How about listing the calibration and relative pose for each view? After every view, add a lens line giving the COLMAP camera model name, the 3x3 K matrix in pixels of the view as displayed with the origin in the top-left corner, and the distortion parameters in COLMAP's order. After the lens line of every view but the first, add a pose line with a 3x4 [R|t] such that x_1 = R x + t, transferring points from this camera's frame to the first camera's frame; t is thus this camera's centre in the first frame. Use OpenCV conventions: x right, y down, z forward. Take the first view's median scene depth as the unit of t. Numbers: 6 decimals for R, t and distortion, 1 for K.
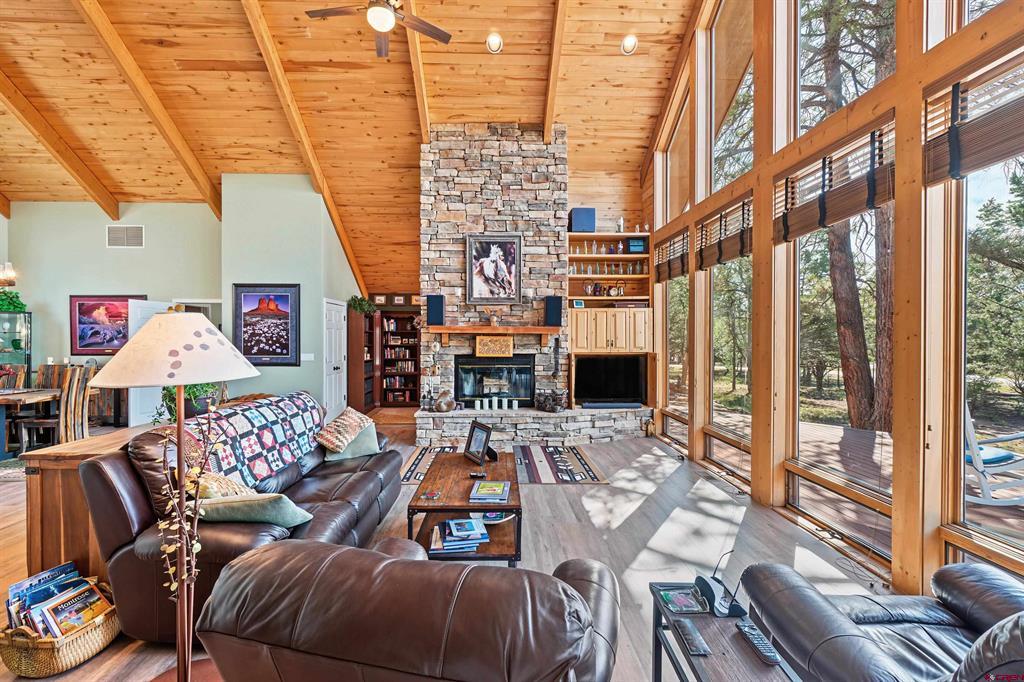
lens RADIAL K [[443.1, 0, 512.0], [0, 443.1, 341.0], [0, 0, 1]] dist [0.000840, -0.000131]
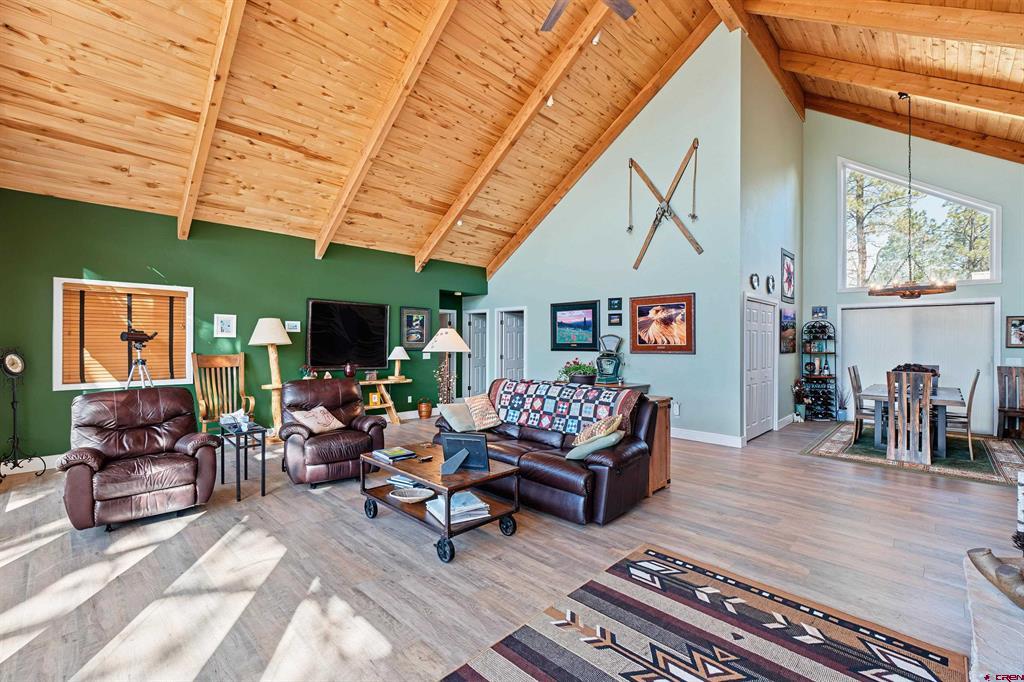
lens RADIAL K [[447.1, 0, 509.1], [0, 447.1, 338.4], [0, 0, 1]] dist [-0.000479, -0.000137]
pose [[-0.719028, -0.007992, -0.694935, 0.267663], [-0.010076, 0.999949, -0.001074, -0.000449], [0.694908, 0.006230, -0.719072, 0.934186]]
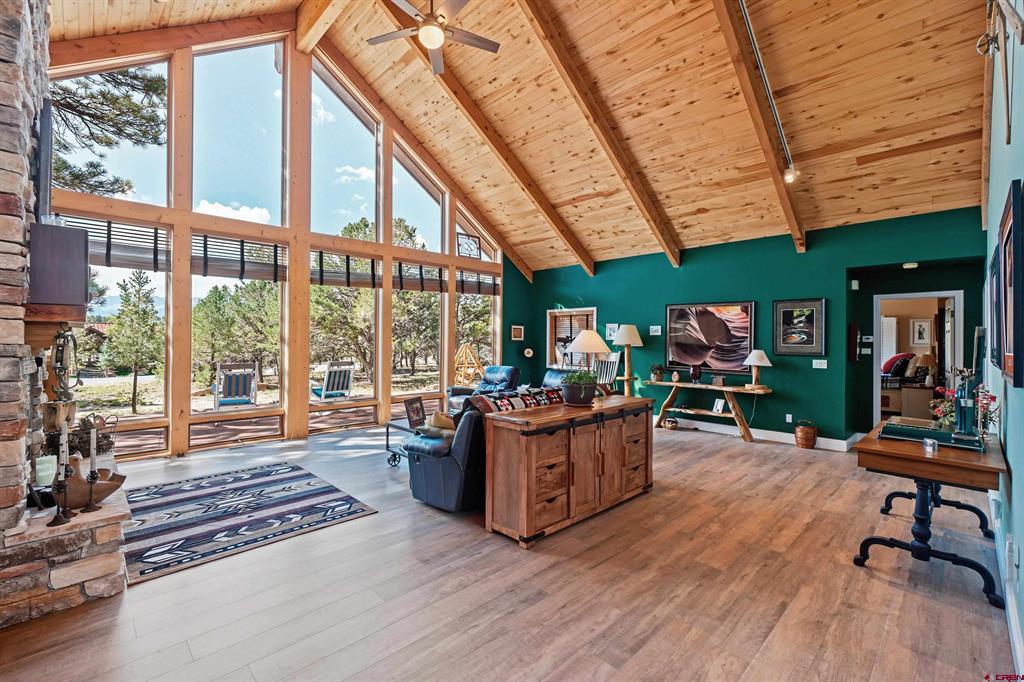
lens RADIAL K [[444.8, 0, 506.9], [0, 444.8, 336.2], [0, 0, 1]] dist [-0.005328, -0.000226]
pose [[-0.670935, 0.003869, 0.741506, -0.722486], [-0.000547, 0.999984, -0.005713, -0.001281], [-0.741516, -0.004239, -0.670922, 0.948554]]
